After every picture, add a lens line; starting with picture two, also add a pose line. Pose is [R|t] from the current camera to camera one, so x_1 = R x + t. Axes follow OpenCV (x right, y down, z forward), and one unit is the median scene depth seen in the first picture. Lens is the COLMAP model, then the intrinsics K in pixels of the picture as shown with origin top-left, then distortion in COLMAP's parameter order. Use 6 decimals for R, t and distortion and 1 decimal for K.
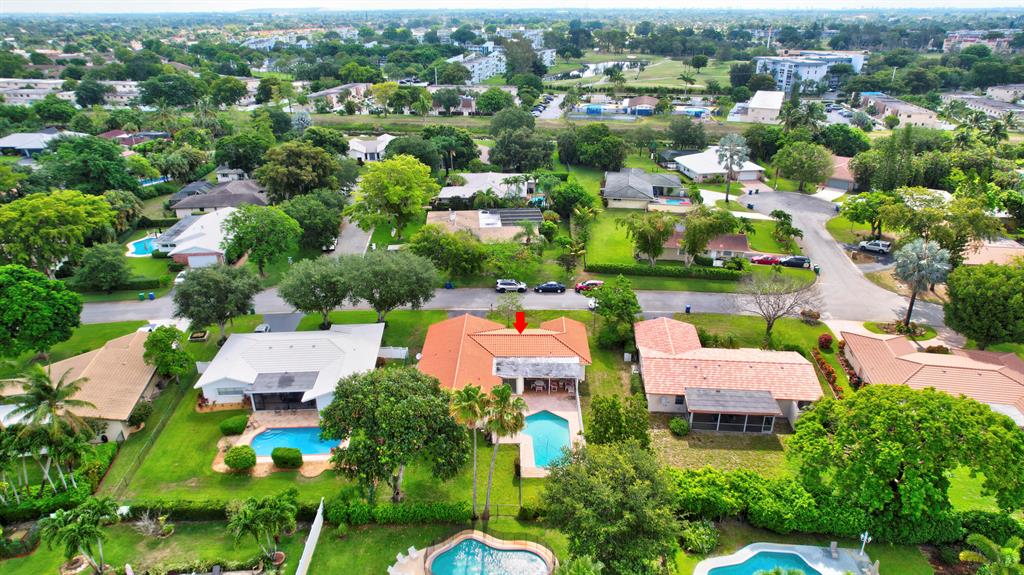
lens RADIAL K [[653.3, 0, 508.4], [0, 653.3, 292.3], [0, 0, 1]] dist [-0.074648, 0.069212]
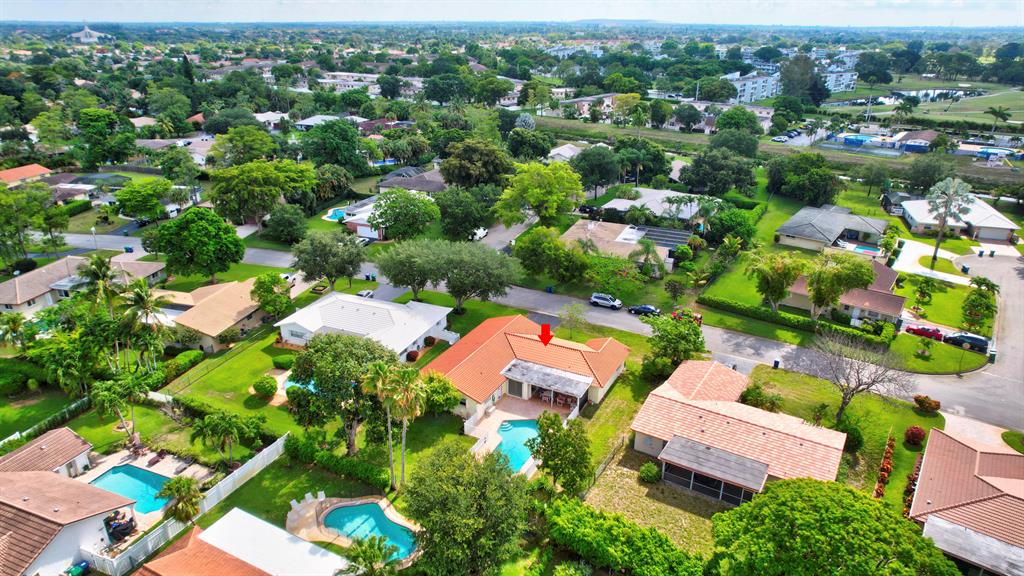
lens RADIAL K [[653.3, 0, 508.4], [0, 653.3, 292.8], [0, 0, 1]] dist [-0.074648, 0.069212]
pose [[0.894018, 0.184052, -0.408481, 0.241802], [-0.191052, 0.981286, 0.024002, -0.015822], [0.405255, 0.056583, 0.912451, 0.037862]]
